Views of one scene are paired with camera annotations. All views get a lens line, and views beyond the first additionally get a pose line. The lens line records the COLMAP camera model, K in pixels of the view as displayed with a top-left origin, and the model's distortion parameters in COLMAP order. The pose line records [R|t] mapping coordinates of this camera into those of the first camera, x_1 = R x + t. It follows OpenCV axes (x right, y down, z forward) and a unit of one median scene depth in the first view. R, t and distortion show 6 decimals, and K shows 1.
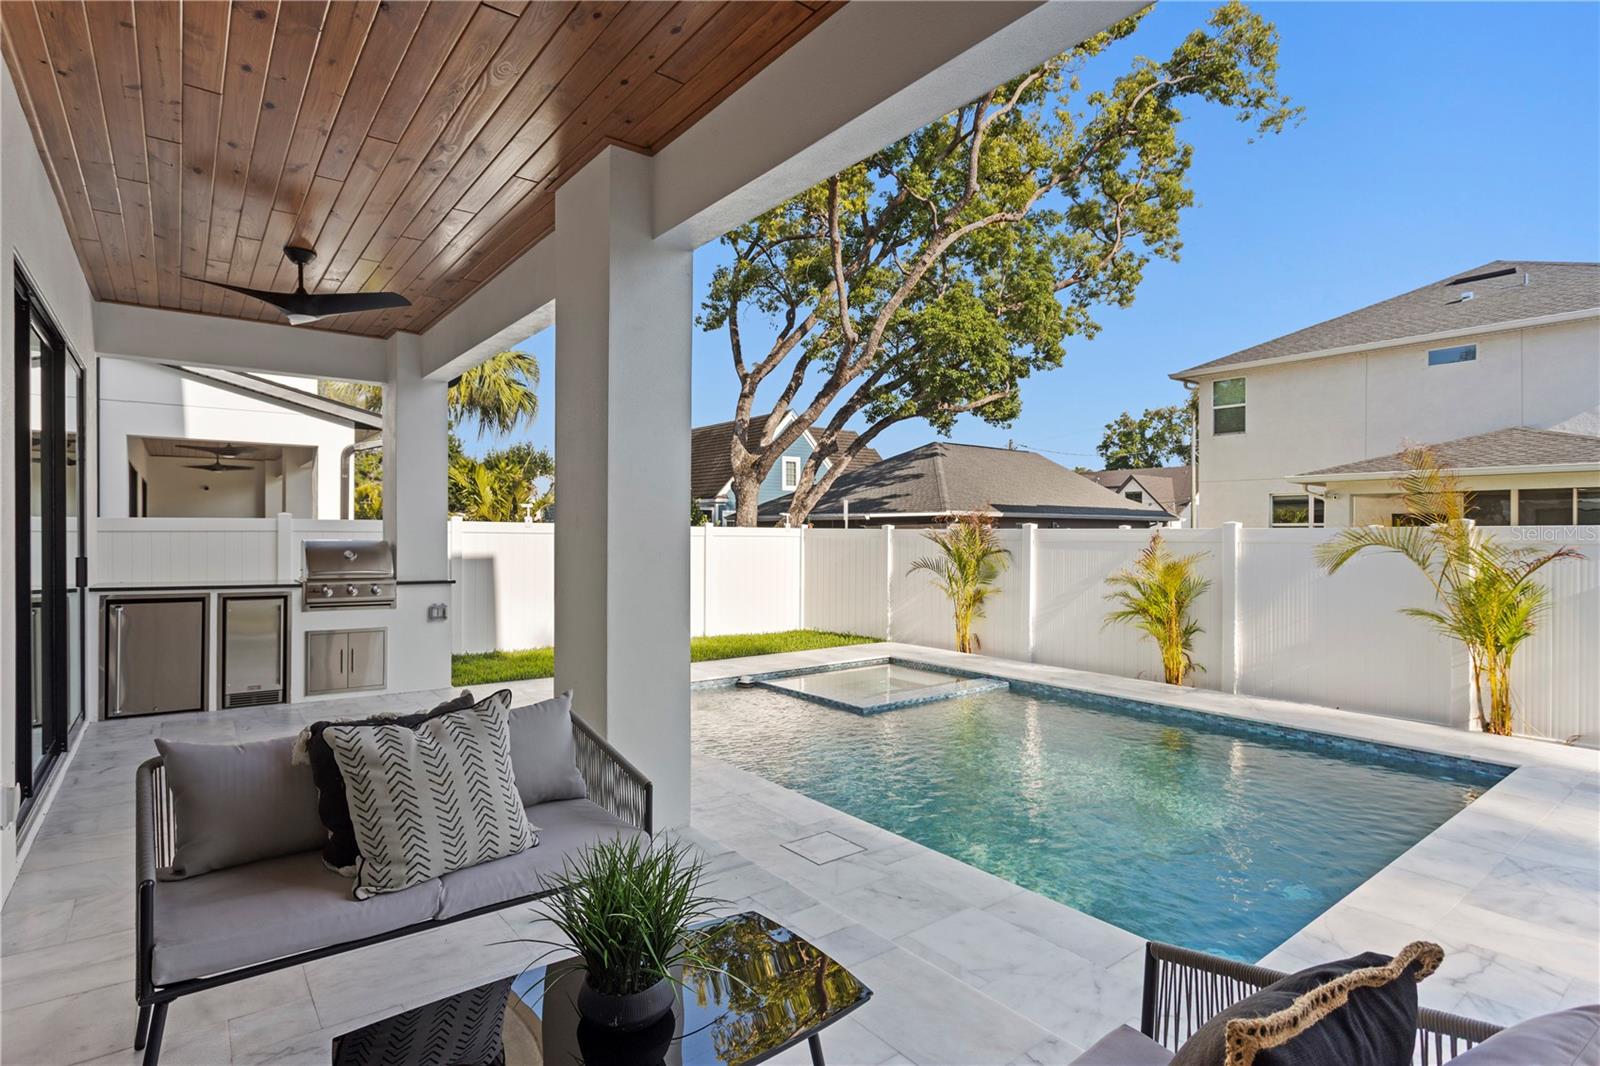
lens RADIAL K [[808.8, 0, 796.2], [0, 808.8, 540.2], [0, 0, 1]] dist [-0.005324, -0.000516]
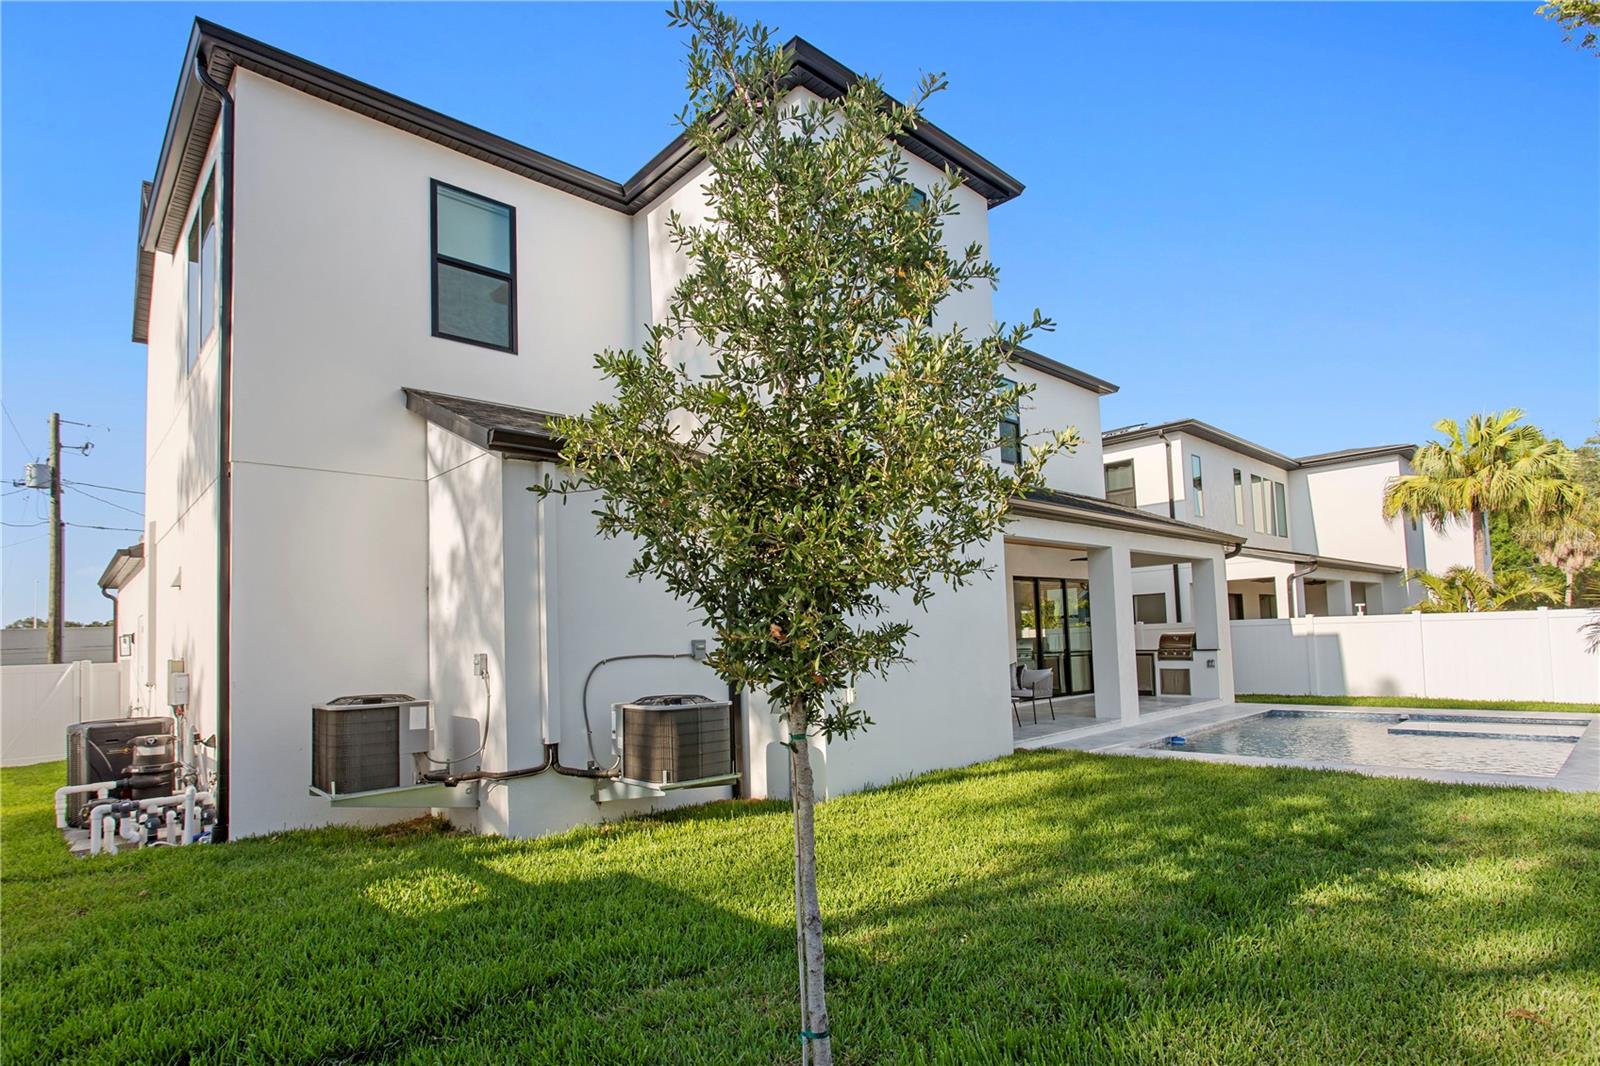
lens RADIAL K [[807.3, 0, 803.5], [0, 807.3, 591.7], [0, 0, 1]] dist [-0.002054, -0.000017]
pose [[0.098620, -0.069339, -0.992706, 0.595536], [0.026558, 0.997398, -0.067028, 0.004199], [0.994771, -0.019754, 0.100205, -0.117835]]
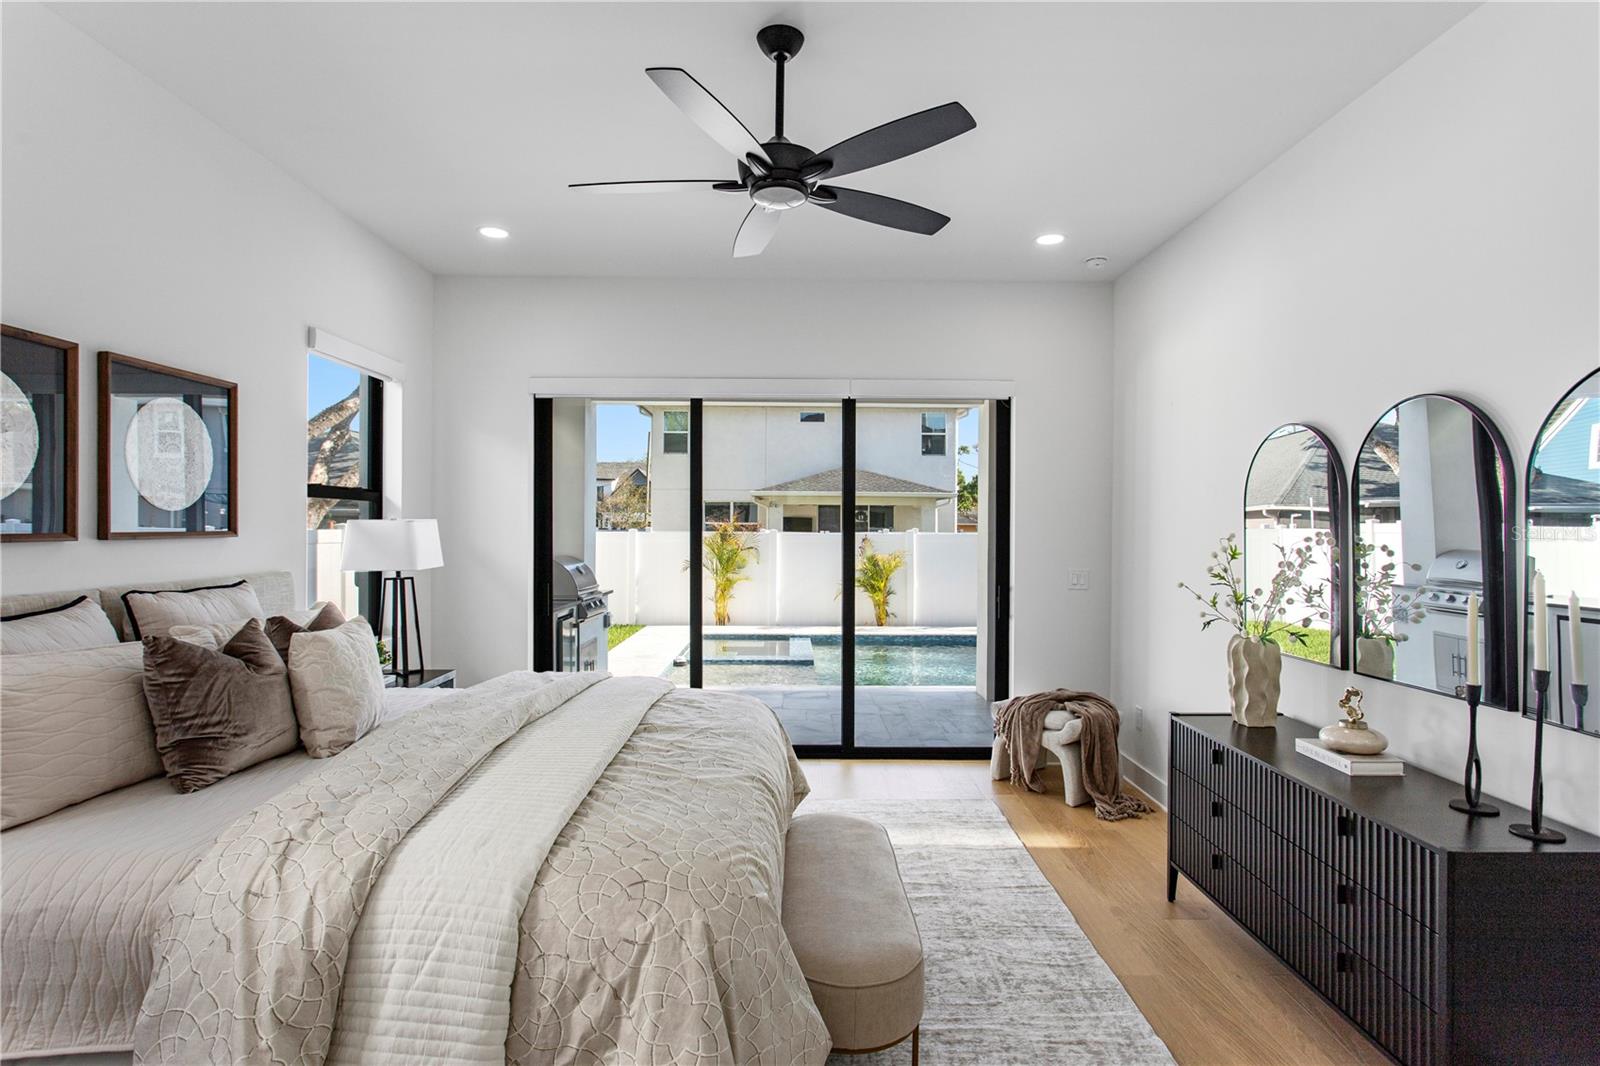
lens RADIAL K [[807.6, 0, 800.0], [0, 807.6, 533.0], [0, 0, 1]] dist [-0.006275, -0.001167]
pose [[0.604550, -0.007343, 0.796534, -0.413204], [0.003338, 0.999972, 0.006685, -0.012051], [-0.796560, -0.001383, 0.604557, 0.052016]]
